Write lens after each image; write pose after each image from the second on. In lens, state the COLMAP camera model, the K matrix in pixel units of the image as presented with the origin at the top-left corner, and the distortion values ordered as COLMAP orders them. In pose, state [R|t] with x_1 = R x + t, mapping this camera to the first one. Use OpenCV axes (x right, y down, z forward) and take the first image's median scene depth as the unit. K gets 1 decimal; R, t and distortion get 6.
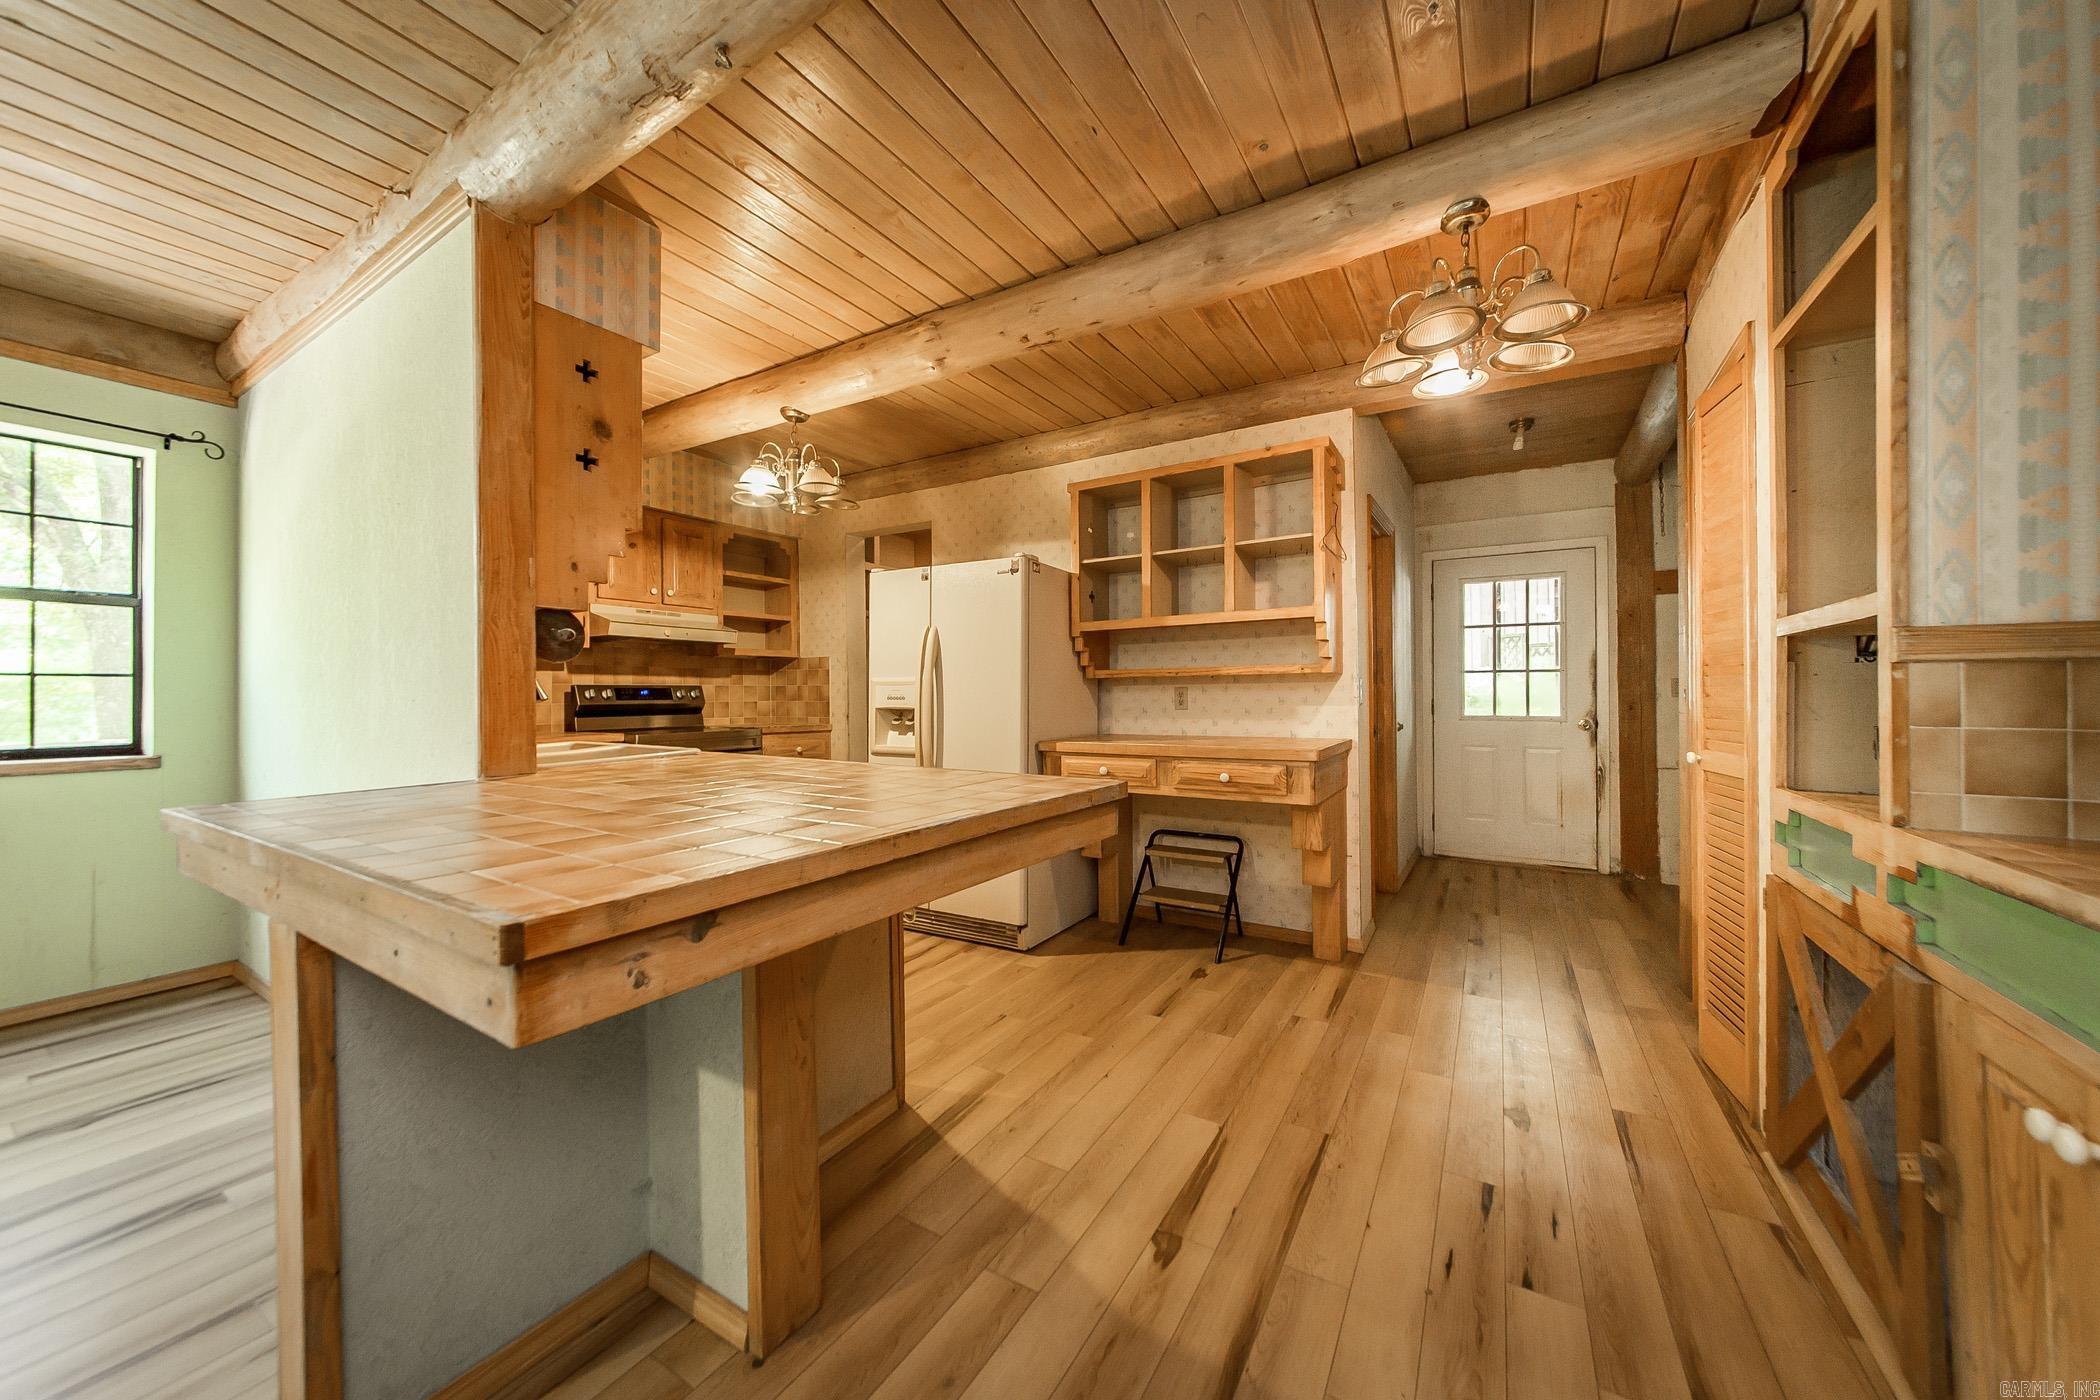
lens RADIAL K [[731.1, 0, 1050.9], [0, 731.1, 689.6], [0, 0, 1]] dist [-0.001215, 0.000120]
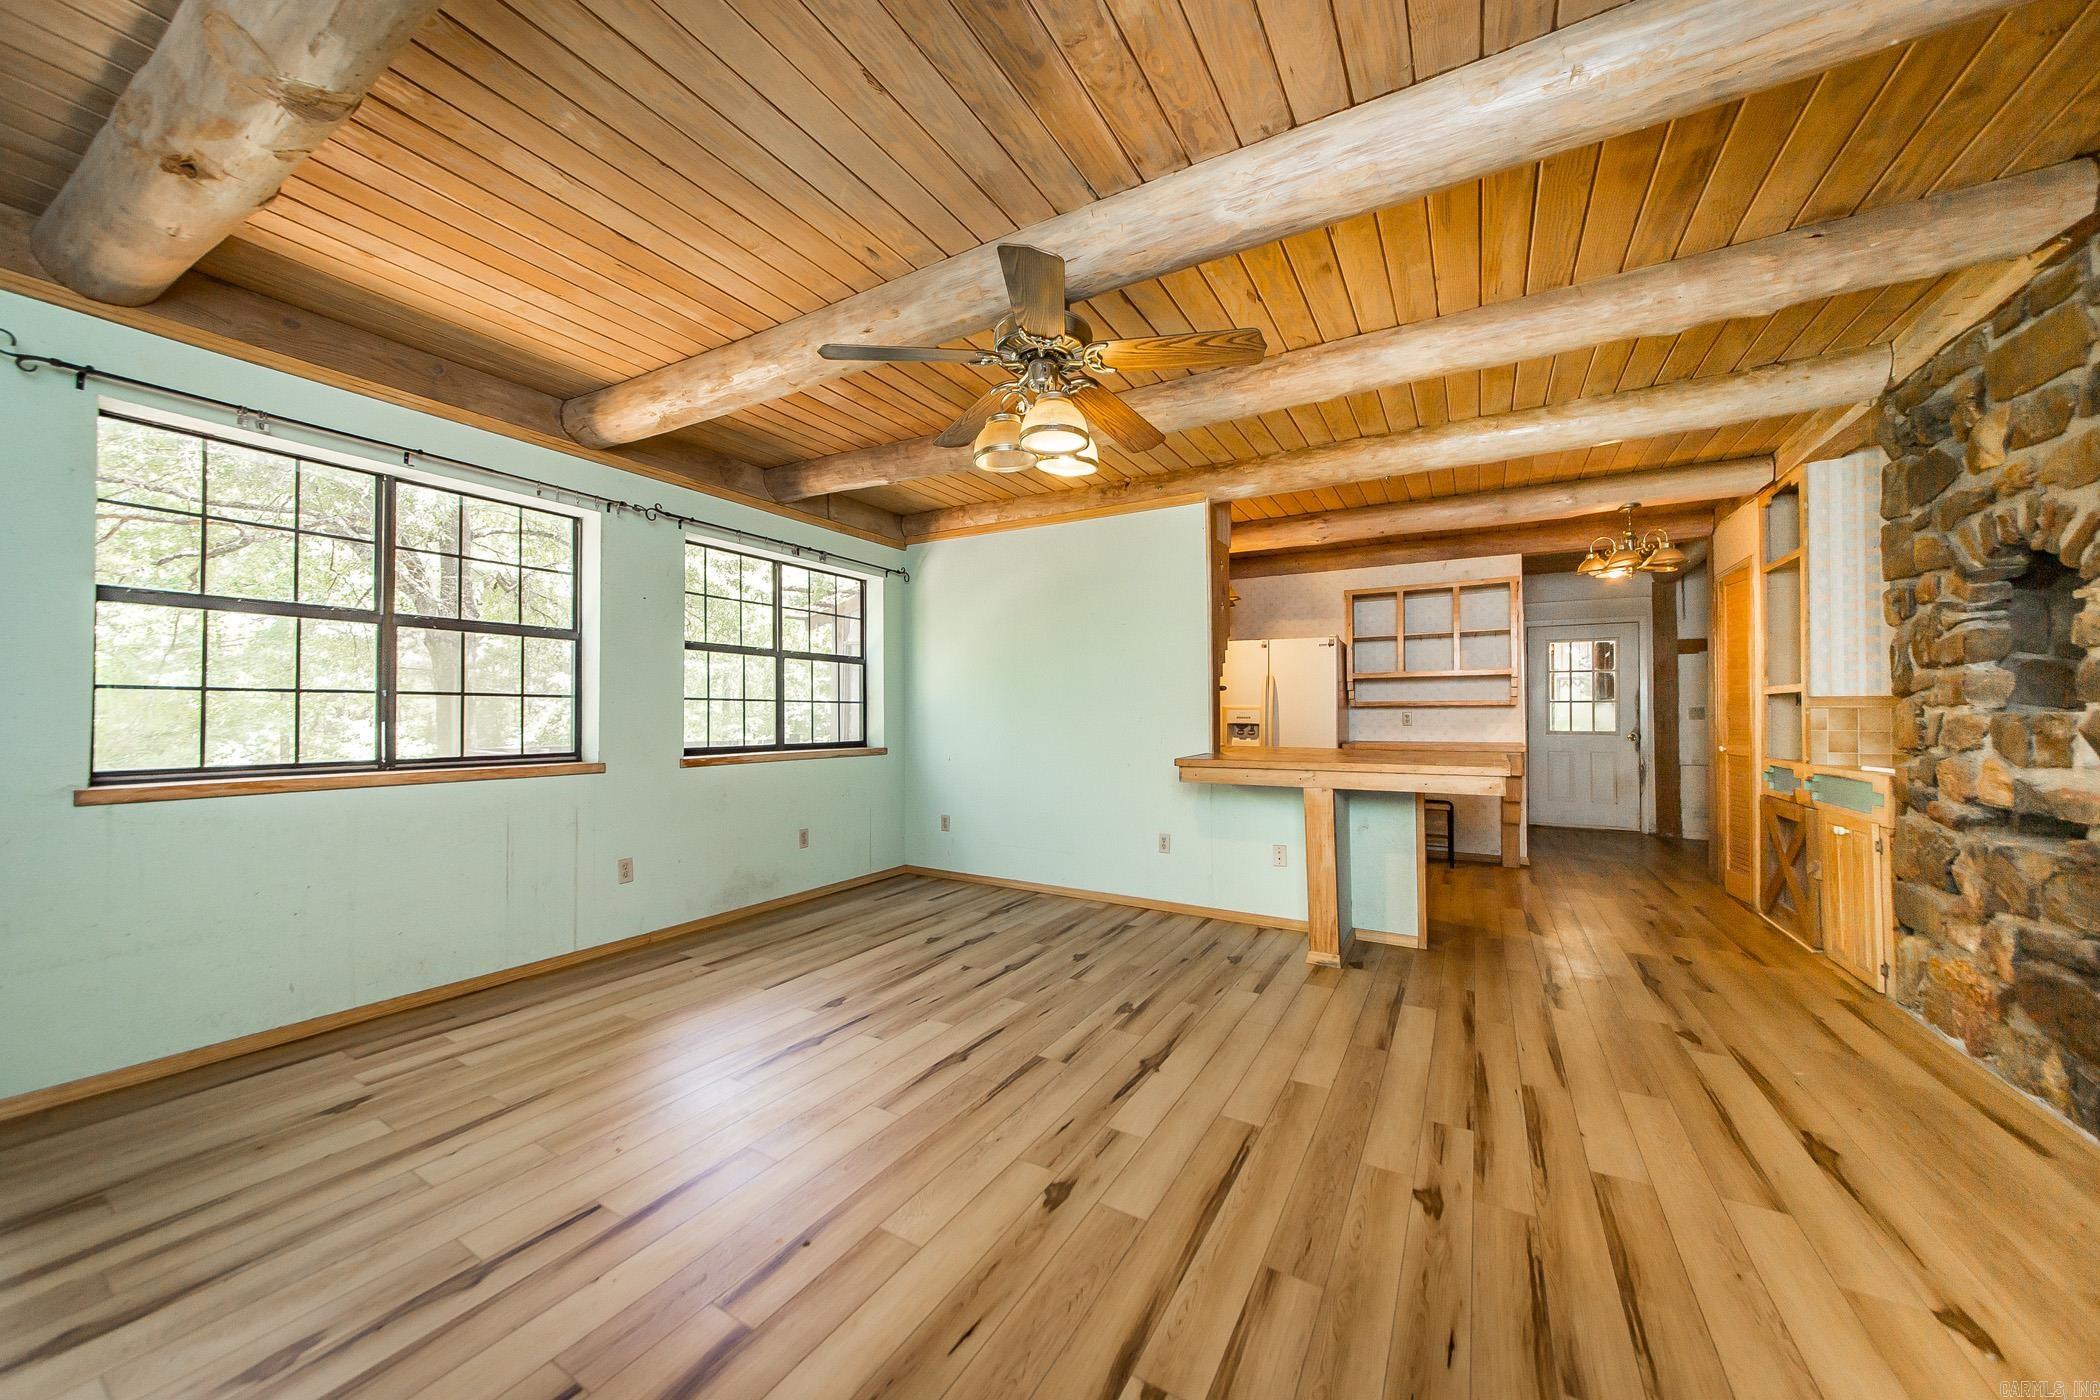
lens RADIAL K [[731.1, 0, 1050.3], [0, 731.1, 703.5], [0, 0, 1]] dist [-0.001215, 0.000120]
pose [[0.999633, 0.006261, 0.026359, -0.779502], [-0.006070, 0.999955, -0.007323, -0.006711], [-0.026404, 0.007160, 0.999626, -0.736945]]
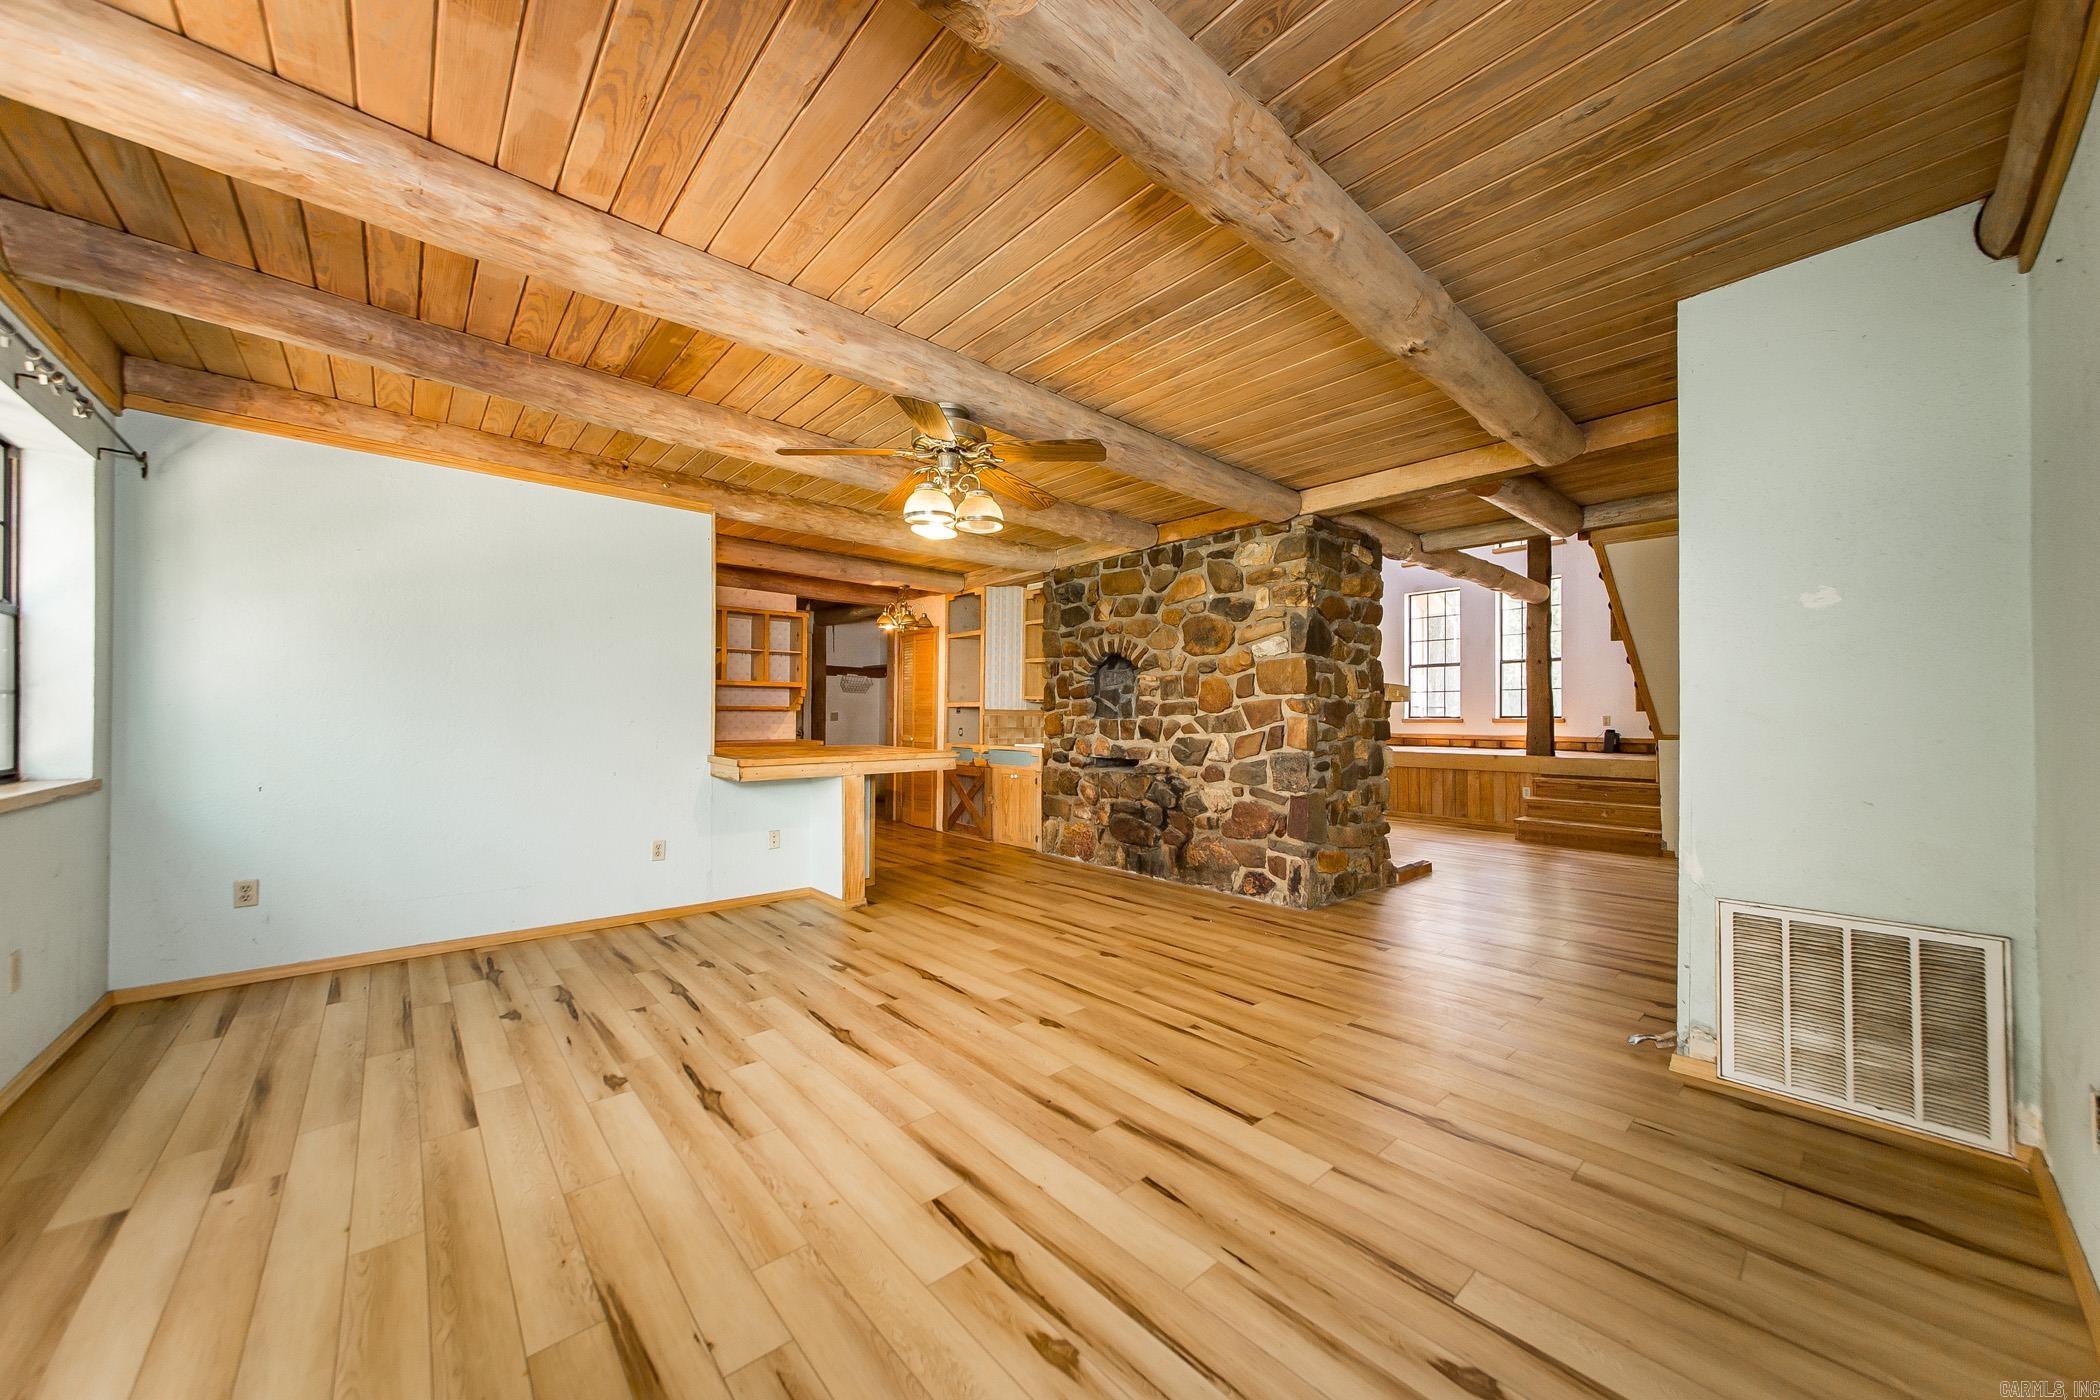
lens RADIAL K [[731.1, 0, 1040.5], [0, 731.1, 707.6], [0, 0, 1]] dist [-0.001215, 0.000120]
pose [[0.298103, 0.019663, 0.954331, -1.598389], [-0.014301, 0.999768, -0.016132, -0.004413], [-0.954427, -0.008839, 0.298315, -0.431773]]
